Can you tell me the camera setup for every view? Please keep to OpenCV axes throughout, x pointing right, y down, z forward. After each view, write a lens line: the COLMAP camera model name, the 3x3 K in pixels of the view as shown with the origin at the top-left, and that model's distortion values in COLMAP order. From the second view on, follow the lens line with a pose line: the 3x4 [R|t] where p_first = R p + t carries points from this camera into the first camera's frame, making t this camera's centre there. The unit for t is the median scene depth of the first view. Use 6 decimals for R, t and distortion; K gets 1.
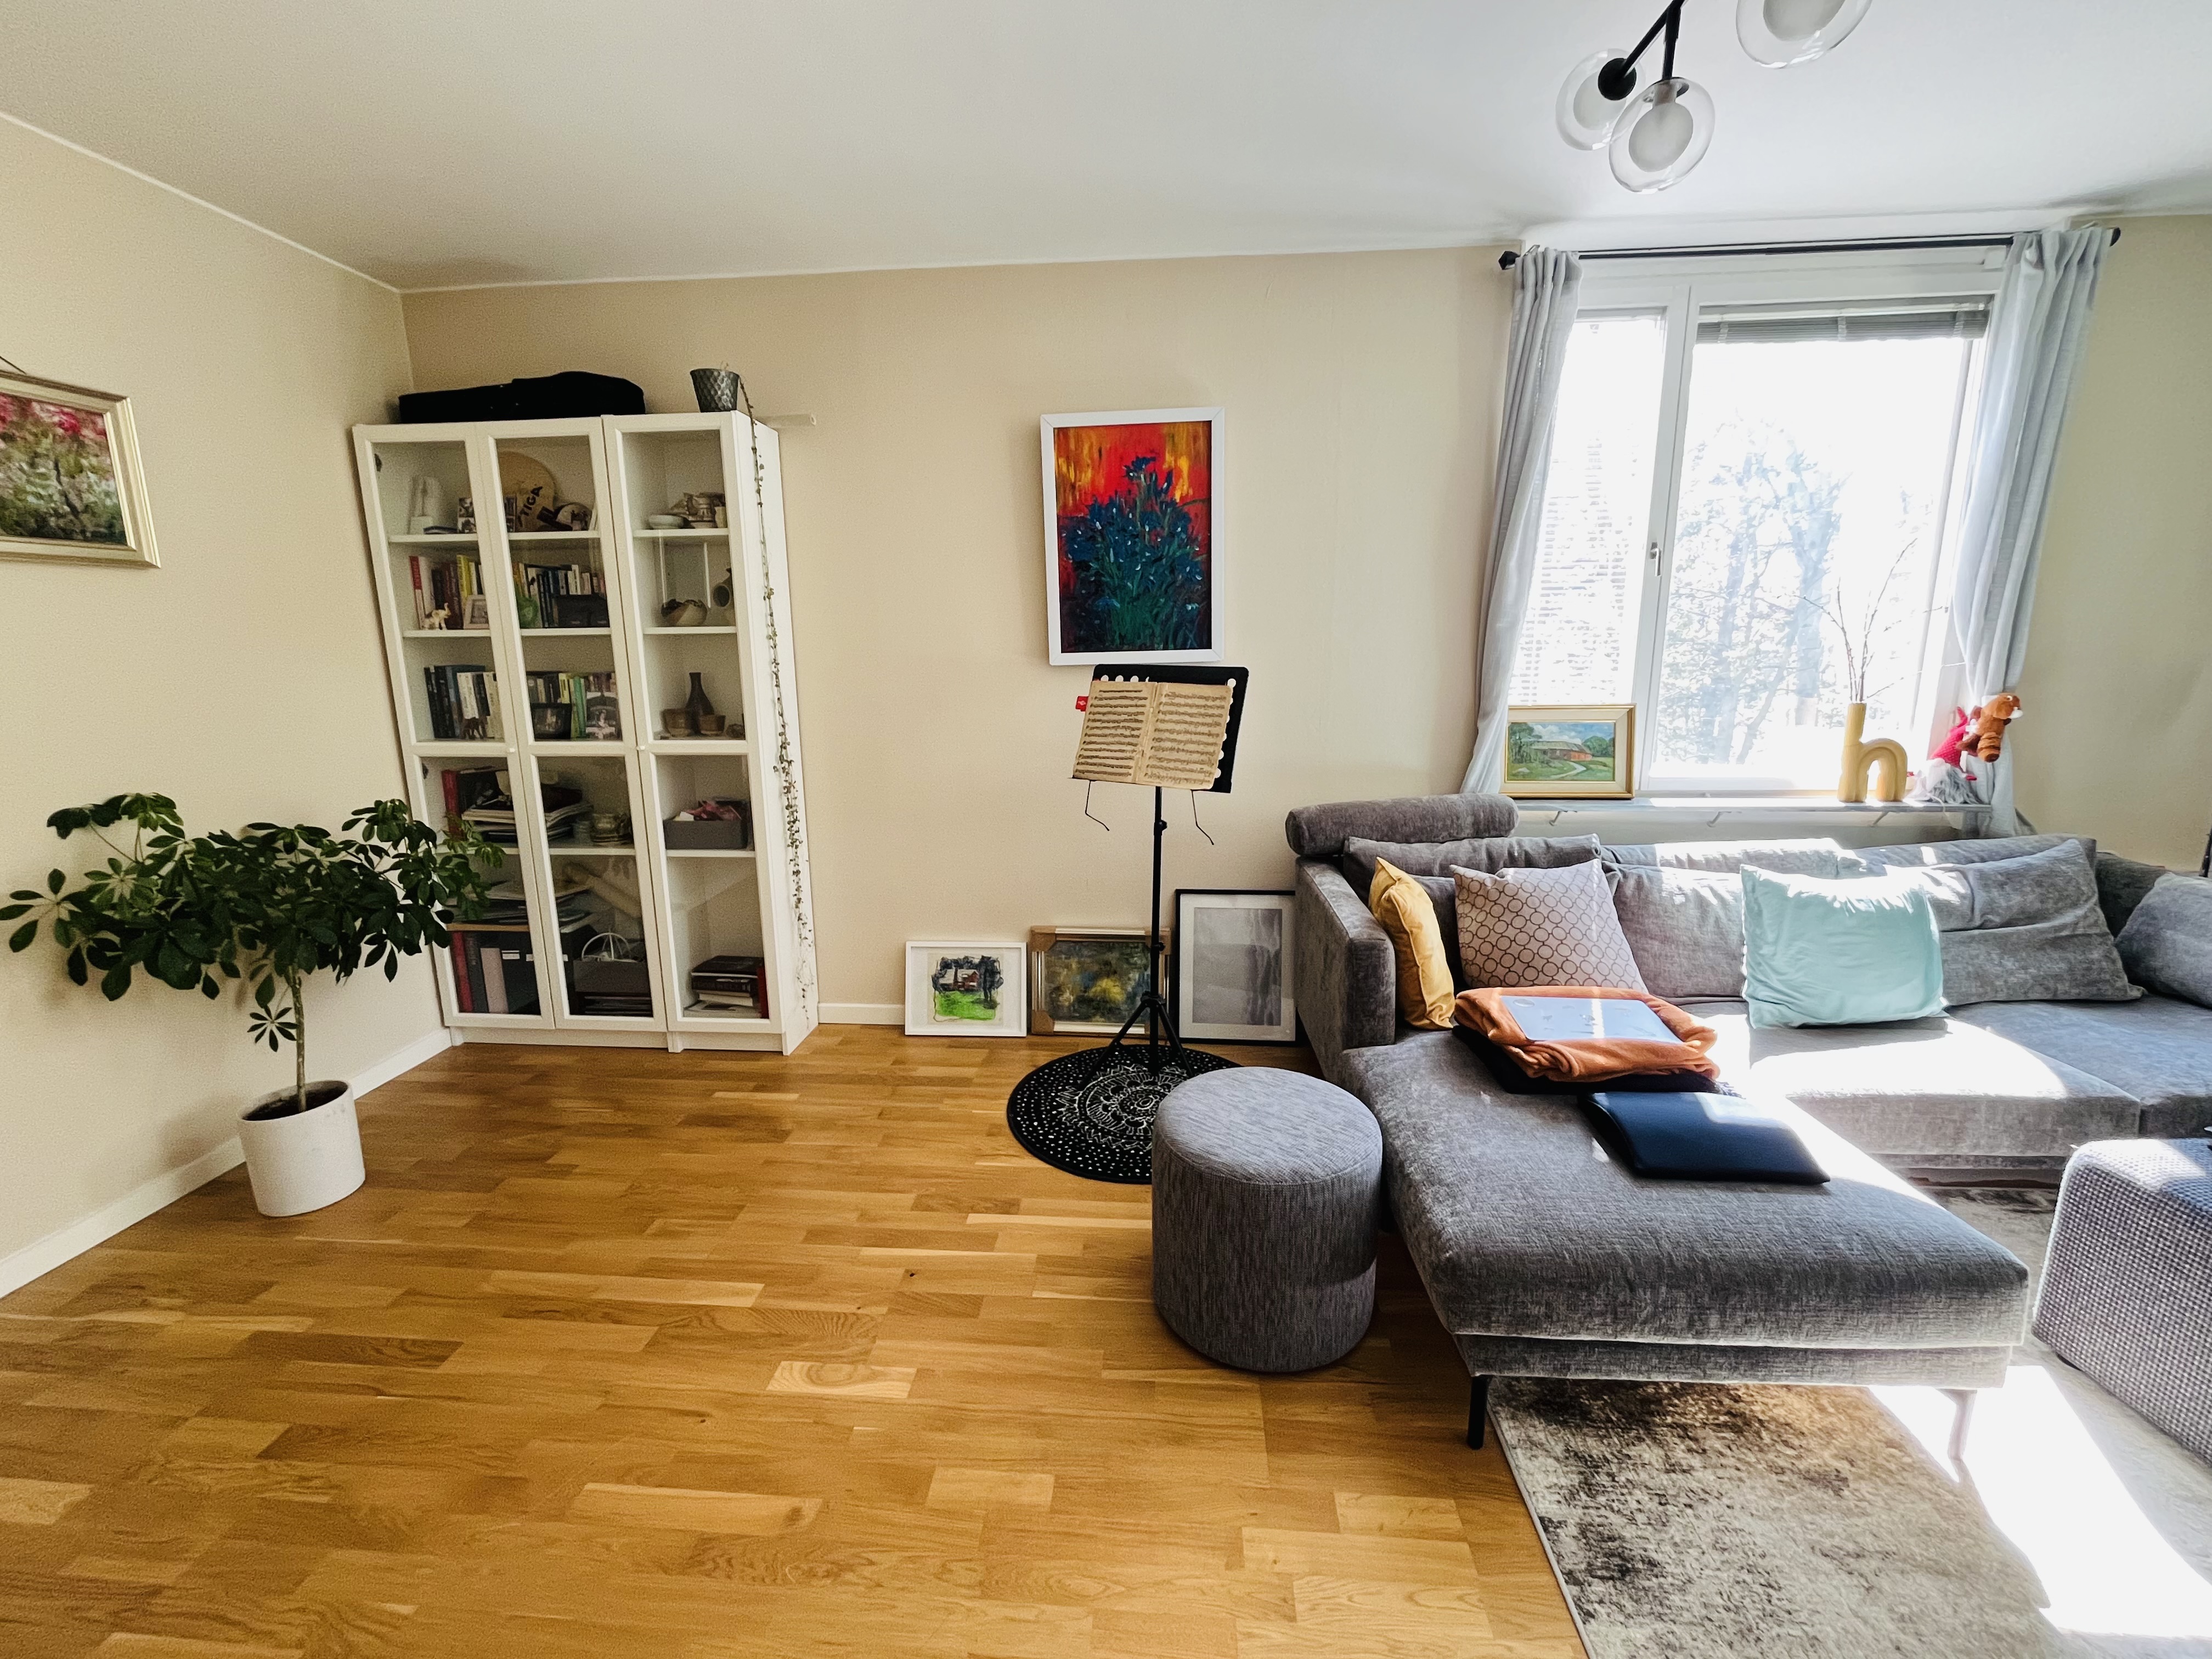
lens RADIAL K [[917.1, 0, 1108.6], [0, 917.1, 837.1], [0, 0, 1]] dist [-0.001319, -0.000044]
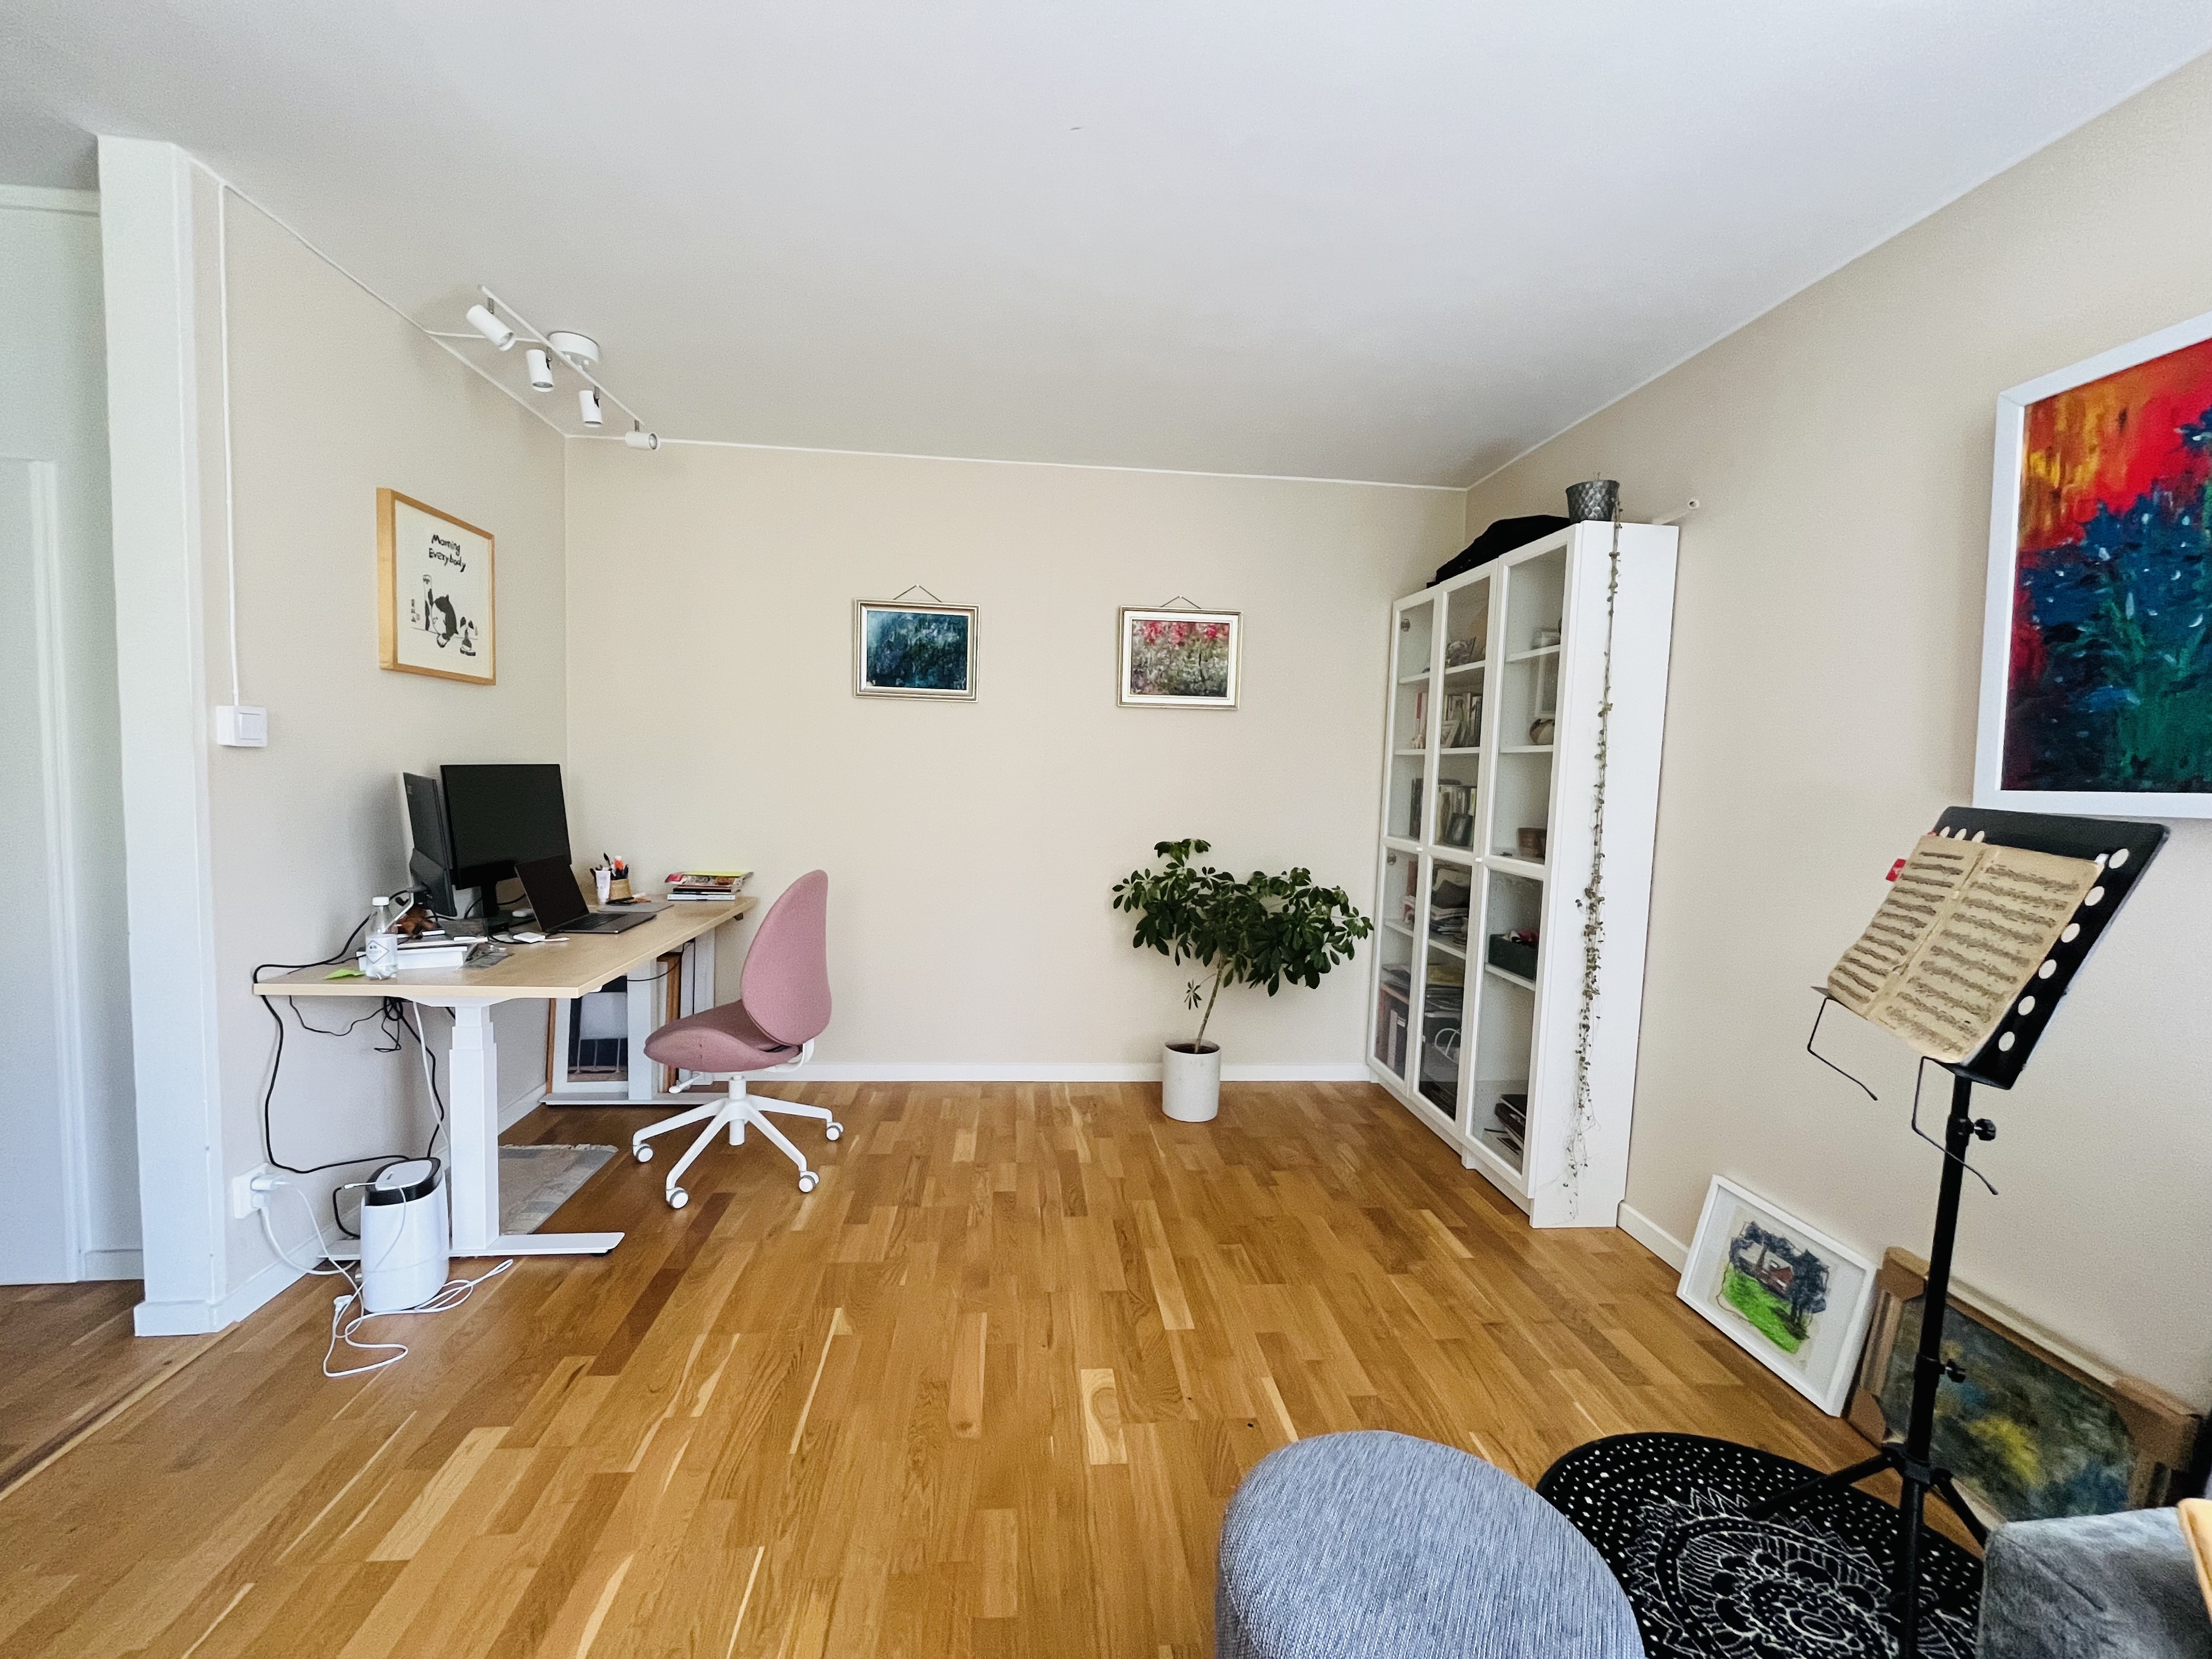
lens RADIAL K [[917.1, 0, 1108.6], [0, 917.1, 837.1], [0, 0, 1]] dist [-0.001319, -0.000044]
pose [[0.160015, 0.092005, -0.982818, 0.435416], [-0.236508, 0.970220, 0.052319, -0.076934], [0.958363, 0.224072, 0.177010, 0.405734]]
